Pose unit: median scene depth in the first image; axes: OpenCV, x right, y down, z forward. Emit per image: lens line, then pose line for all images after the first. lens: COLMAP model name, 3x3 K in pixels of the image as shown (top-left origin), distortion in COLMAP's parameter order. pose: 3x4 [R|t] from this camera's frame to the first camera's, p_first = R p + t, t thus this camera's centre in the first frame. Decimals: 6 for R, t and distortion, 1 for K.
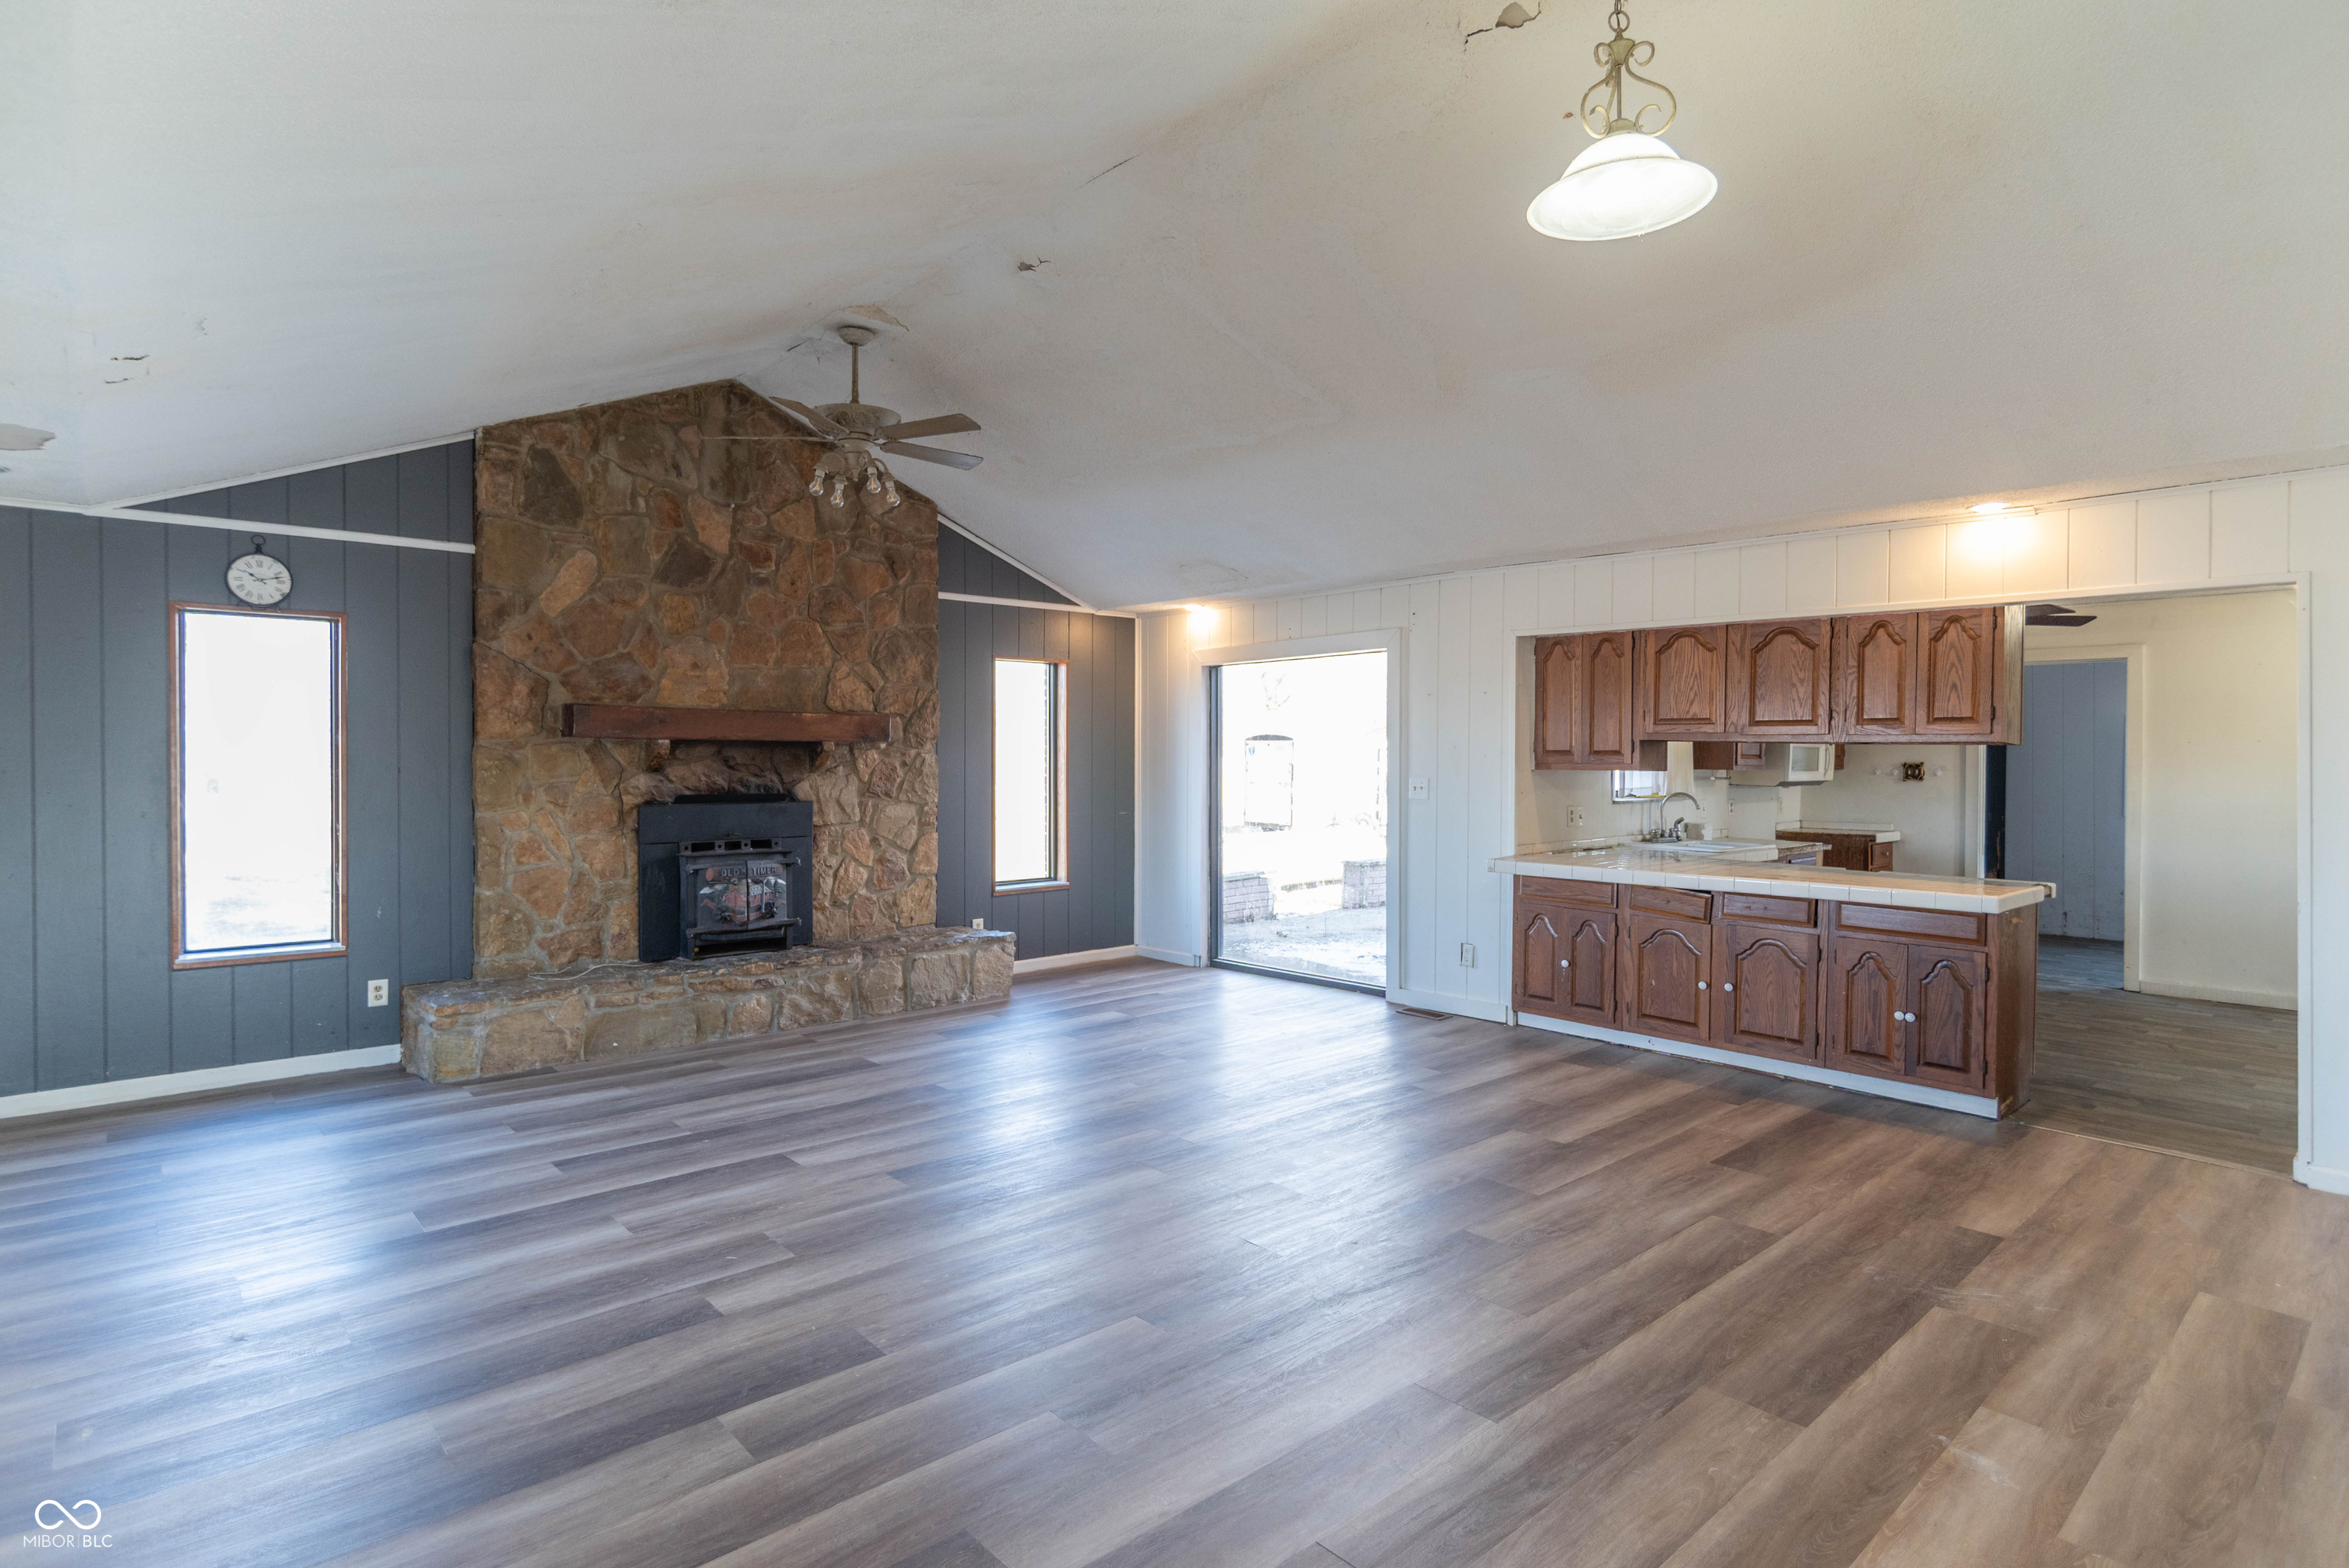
lens RADIAL K [[1202.4, 0, 1174.5], [0, 1202.4, 768.5], [0, 0, 1]] dist [-0.008502, 0.007581]
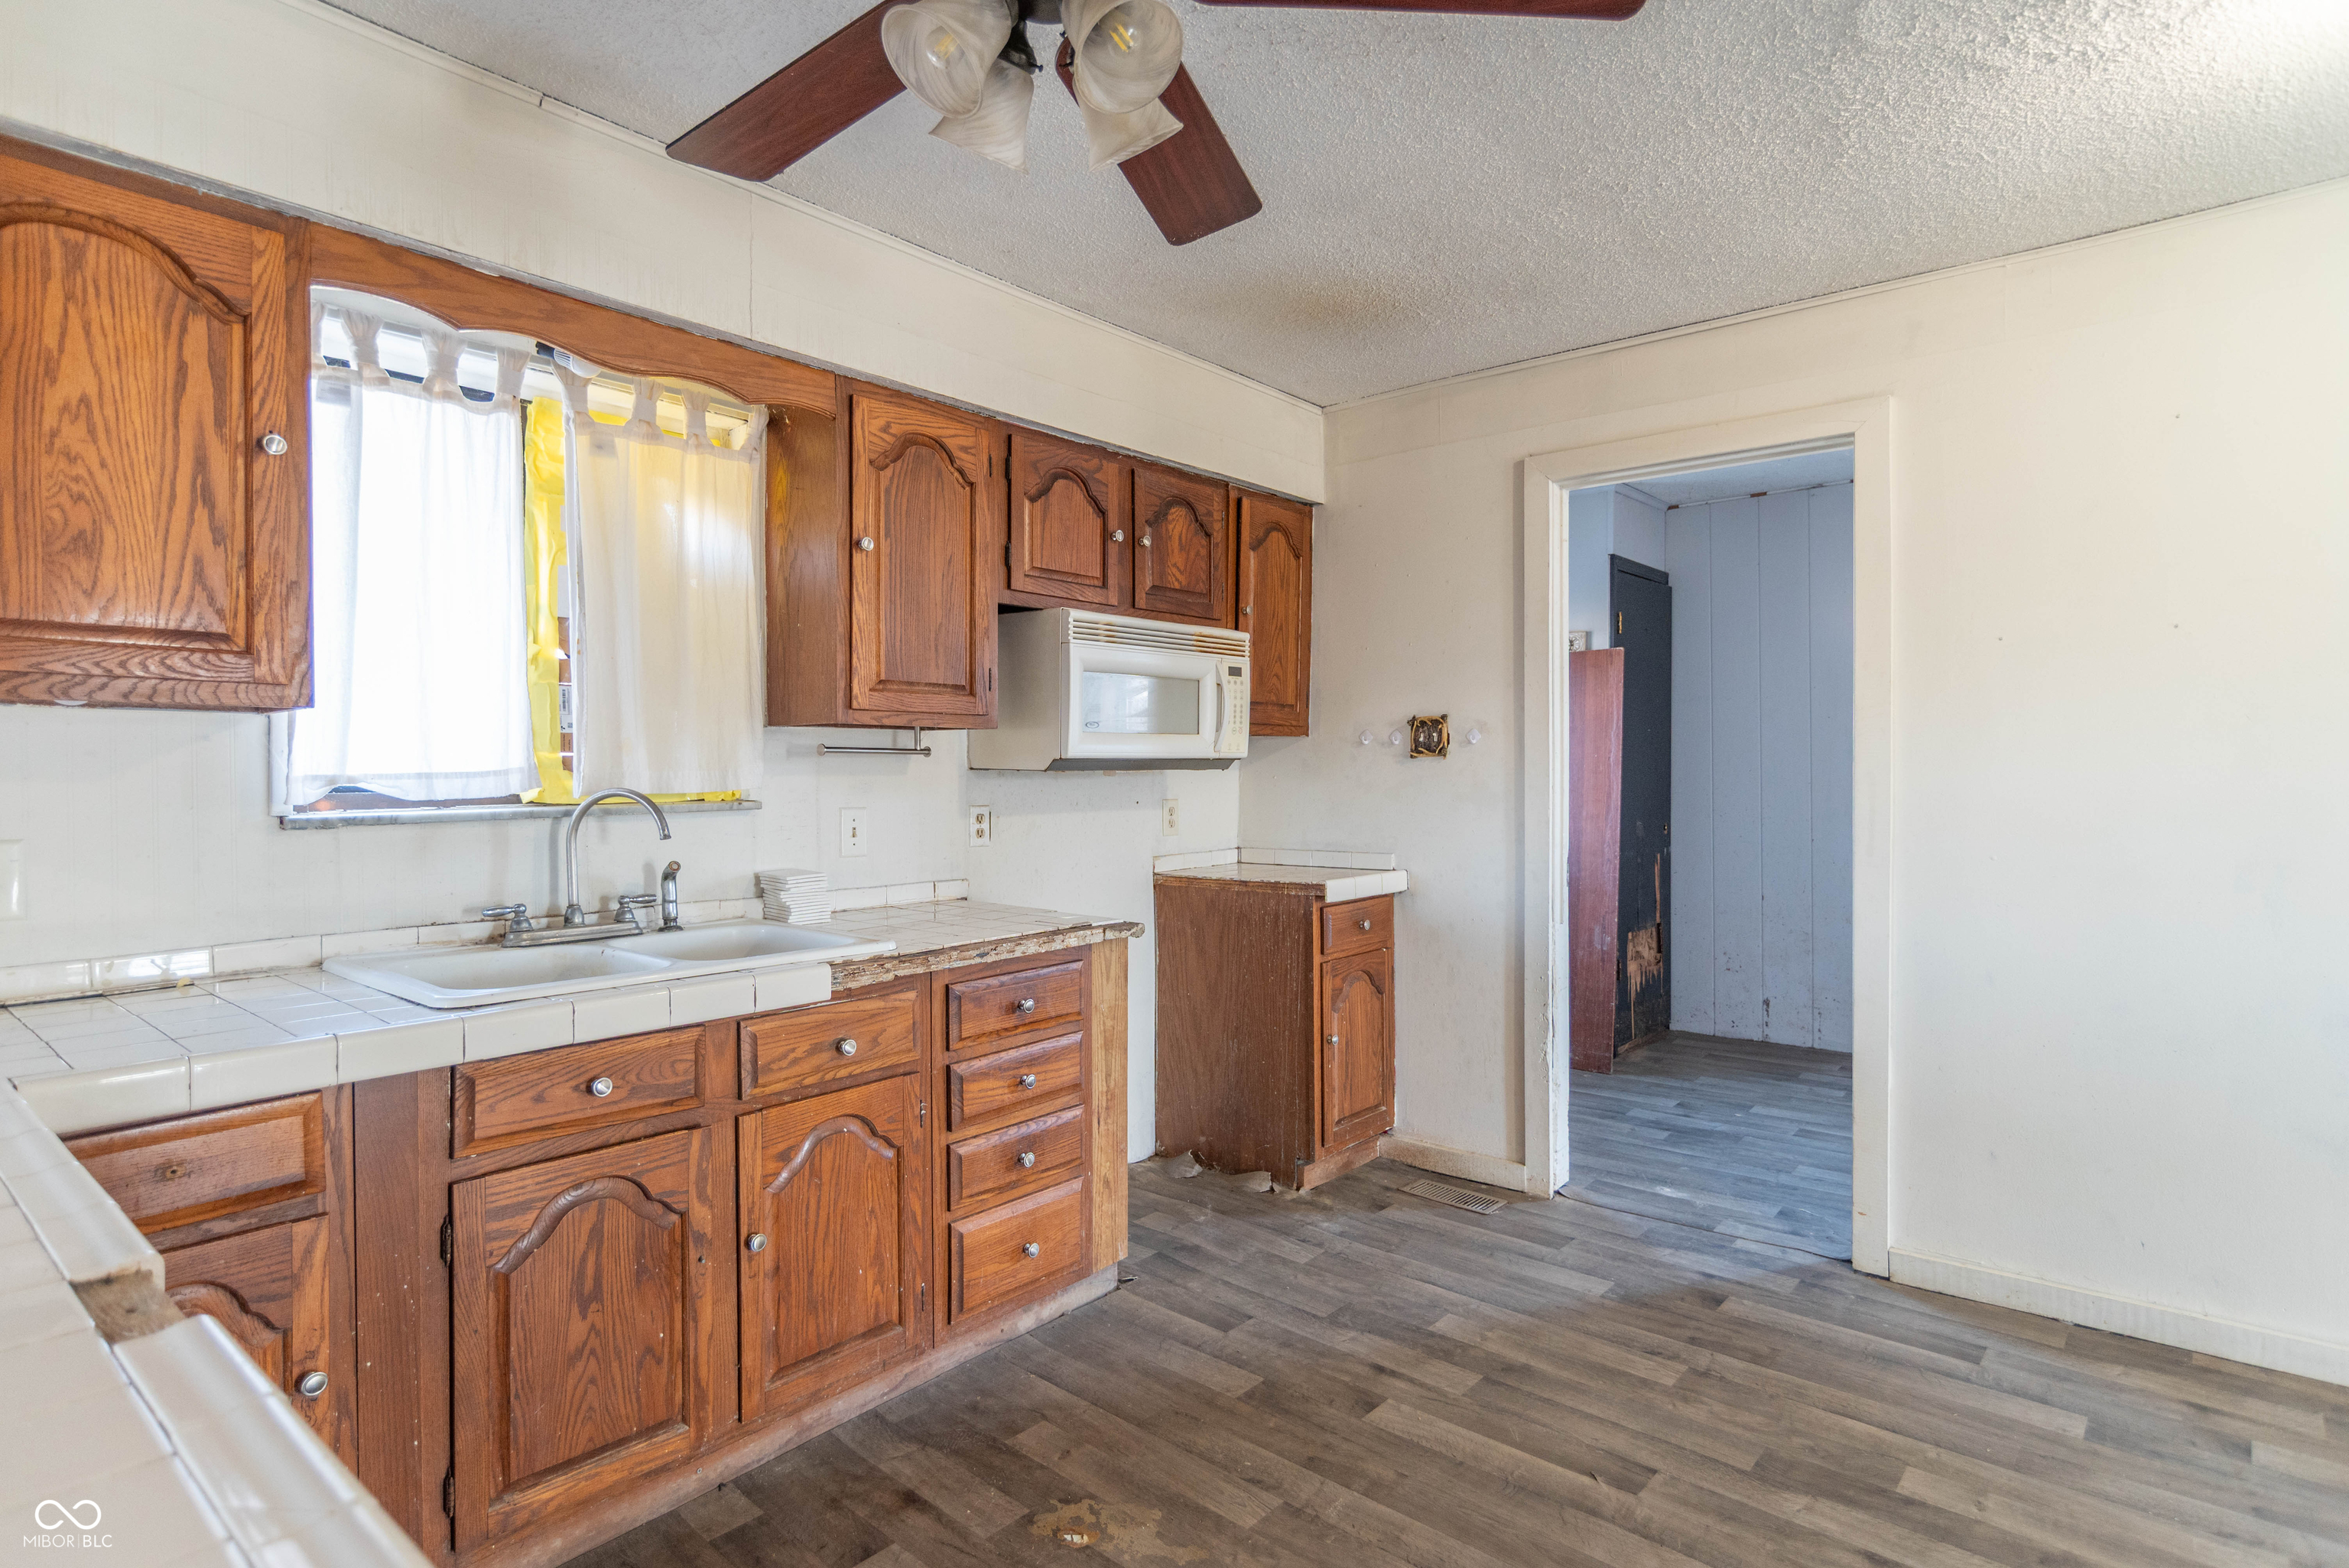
lens RADIAL K [[1202.4, 0, 1175.6], [0, 1202.4, 776.1], [0, 0, 1]] dist [-0.008502, 0.007581]
pose [[0.990093, -0.012058, 0.139898, 0.580848], [0.011807, 0.999927, 0.002621, 0.019052], [-0.139919, -0.000944, 0.990162, 0.718952]]
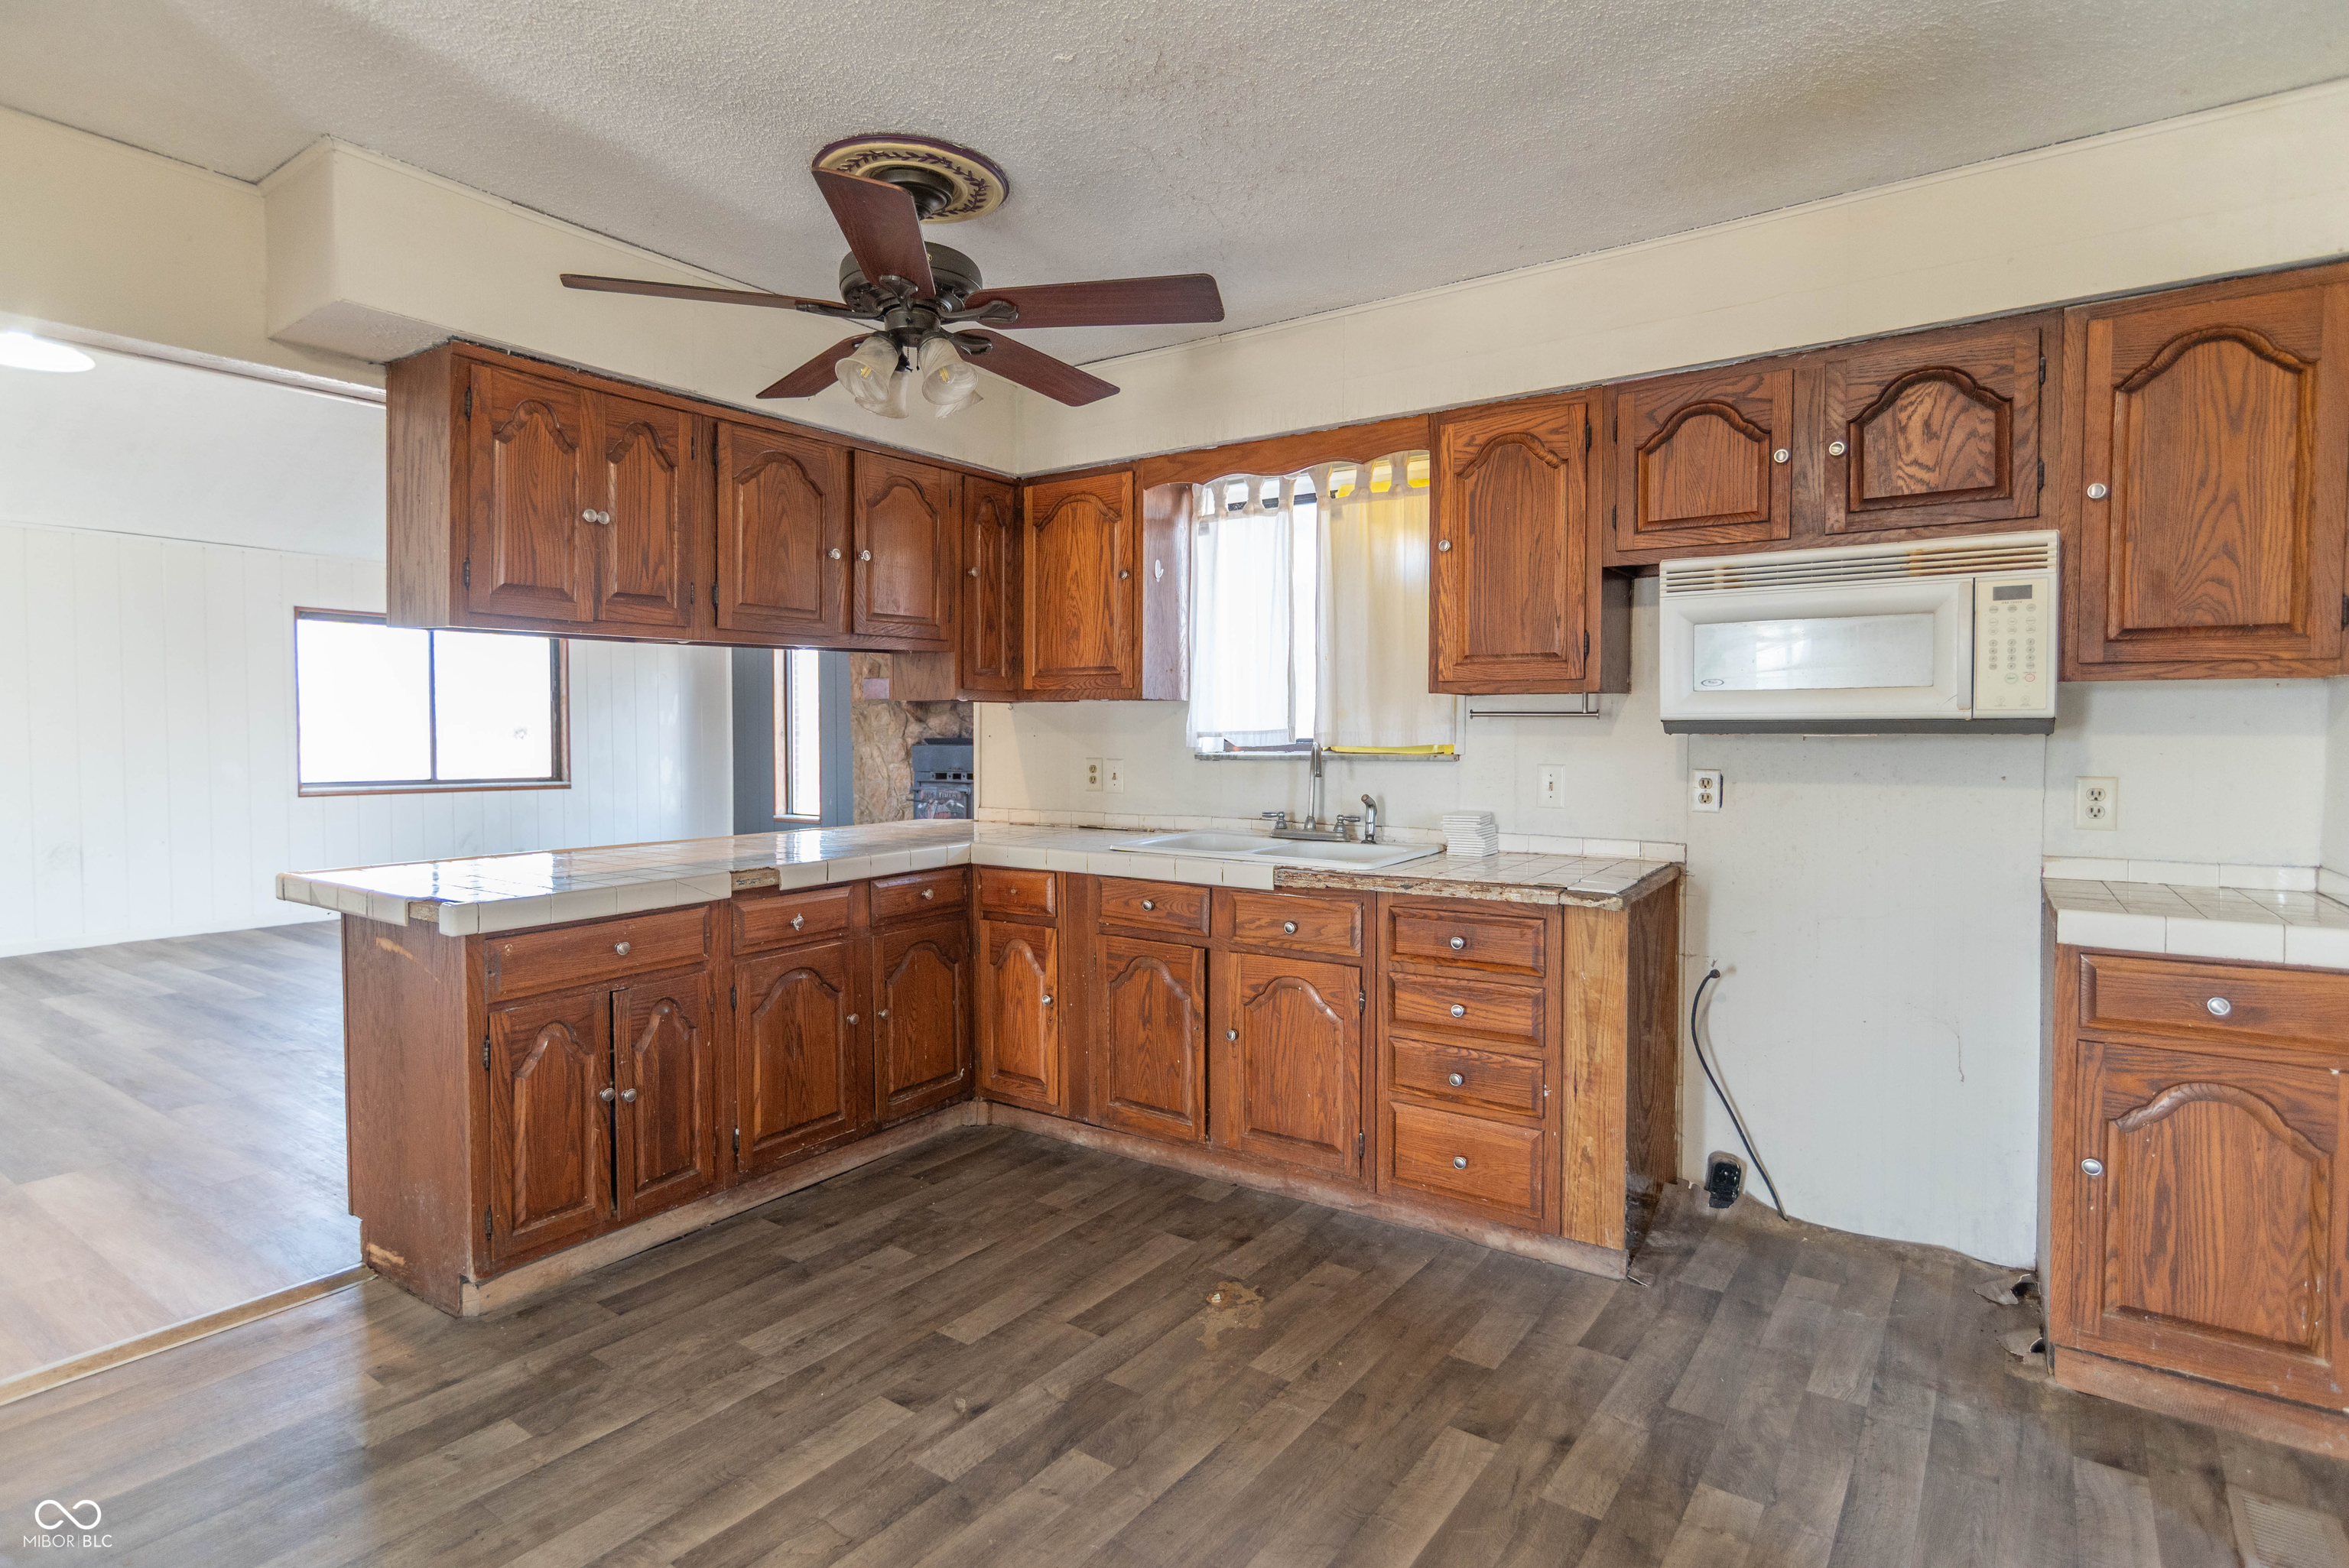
lens RADIAL K [[1202.4, 0, 1167.7], [0, 1202.4, 748.9], [0, 0, 1]] dist [-0.008502, 0.007581]
pose [[0.228490, 0.009422, -0.973501, 0.999077], [-0.004447, 0.999953, 0.008635, 0.020398], [0.973536, 0.002356, 0.228521, 0.915393]]
